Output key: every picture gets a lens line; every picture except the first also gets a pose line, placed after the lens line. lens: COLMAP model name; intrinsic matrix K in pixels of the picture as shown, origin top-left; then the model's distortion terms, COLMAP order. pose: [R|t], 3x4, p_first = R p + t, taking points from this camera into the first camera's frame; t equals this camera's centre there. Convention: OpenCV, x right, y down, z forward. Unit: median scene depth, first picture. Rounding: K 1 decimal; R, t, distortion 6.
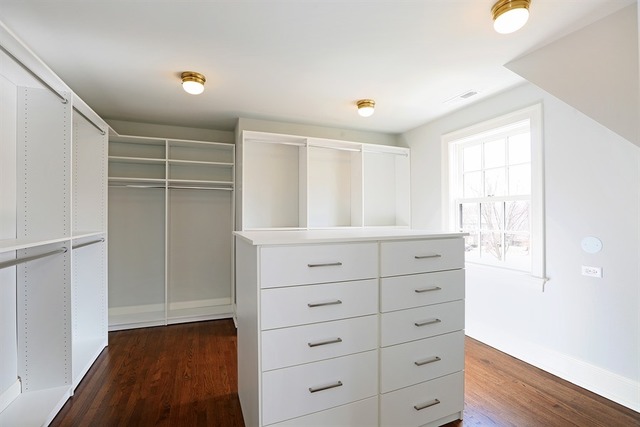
lens RADIAL K [[290.2, 0, 320.0], [0, 290.2, 213.5], [0, 0, 1]] dist [-0.001423, -0.000476]
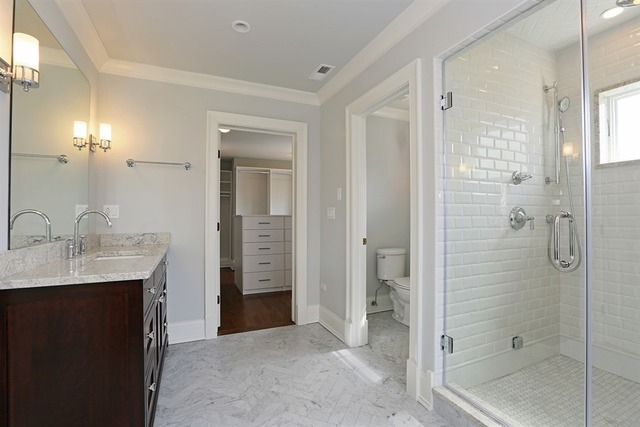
lens RADIAL K [[290.2, 0, 320.0], [0, 290.2, 213.5], [0, 0, 1]] dist [-0.001423, -0.000476]
pose [[0.999440, 0.001608, 0.033437, 0.221604], [-0.001602, 0.999999, -0.000210, 0.030912], [-0.033437, 0.000156, 0.999441, -0.926170]]
